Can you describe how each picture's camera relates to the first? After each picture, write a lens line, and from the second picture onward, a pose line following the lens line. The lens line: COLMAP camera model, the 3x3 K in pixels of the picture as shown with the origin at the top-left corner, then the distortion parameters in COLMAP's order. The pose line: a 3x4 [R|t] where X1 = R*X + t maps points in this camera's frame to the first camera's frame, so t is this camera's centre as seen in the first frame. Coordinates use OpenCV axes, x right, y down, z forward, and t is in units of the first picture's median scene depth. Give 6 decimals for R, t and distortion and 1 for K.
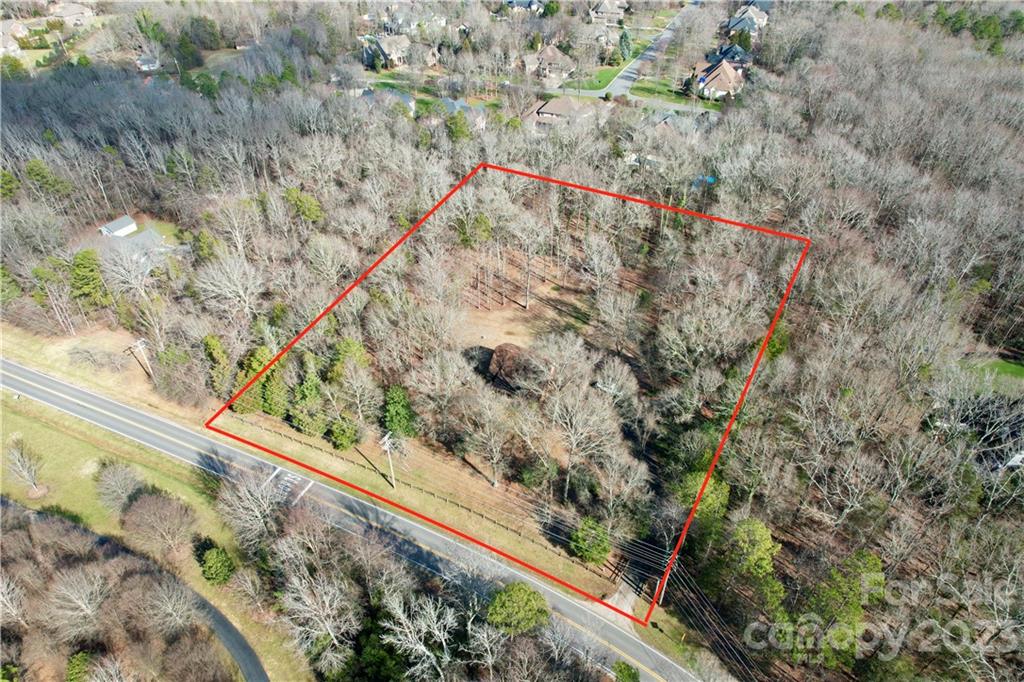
lens RADIAL K [[653.1, 0, 512.0], [0, 653.1, 341.0], [0, 0, 1]] dist [-0.081845, 0.070800]
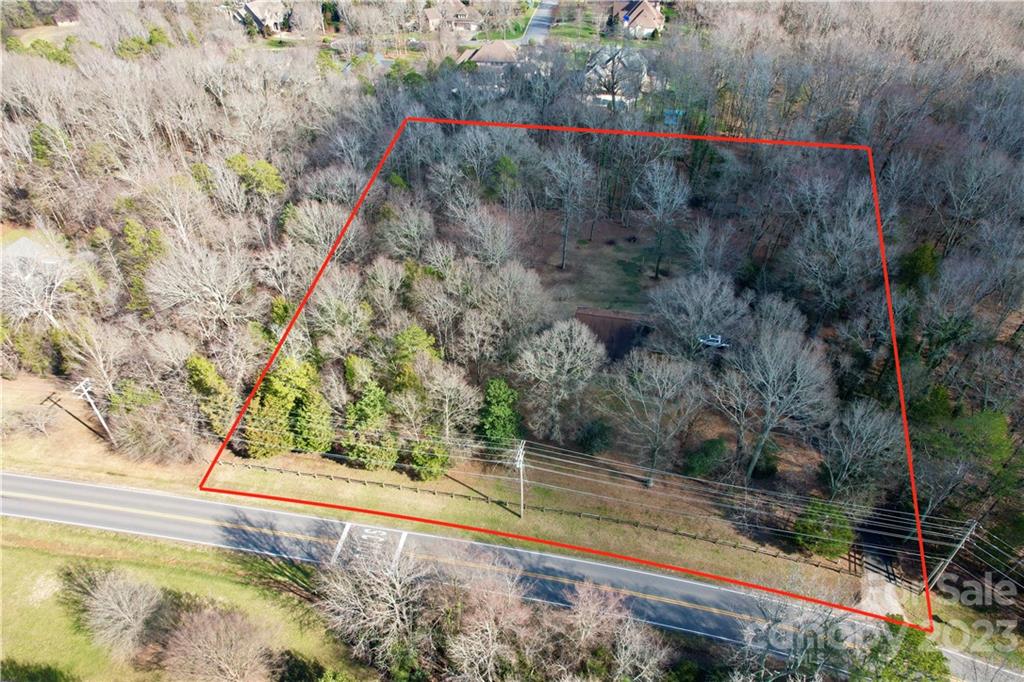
lens RADIAL K [[653.1, 0, 512.0], [0, 653.1, 341.0], [0, 0, 1]] dist [-0.081845, 0.070800]
pose [[0.967884, -0.159568, 0.194262, -0.257218], [0.156589, 0.987187, 0.030699, 0.006955], [-0.196671, 0.000706, 0.980469, 0.245550]]
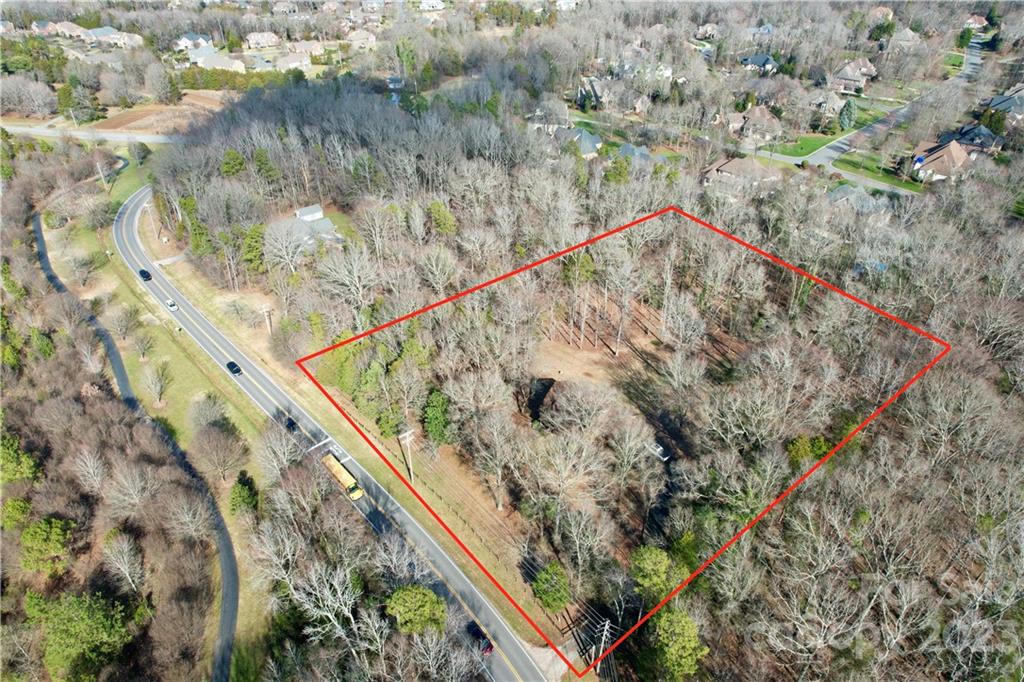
lens RADIAL K [[653.1, 0, 512.0], [0, 653.1, 341.0], [0, 0, 1]] dist [-0.081845, 0.070800]
pose [[0.924630, 0.215513, -0.314028, 0.219577], [-0.233871, 0.972029, -0.021523, -0.014967], [0.300606, 0.093343, 0.949170, 0.006739]]
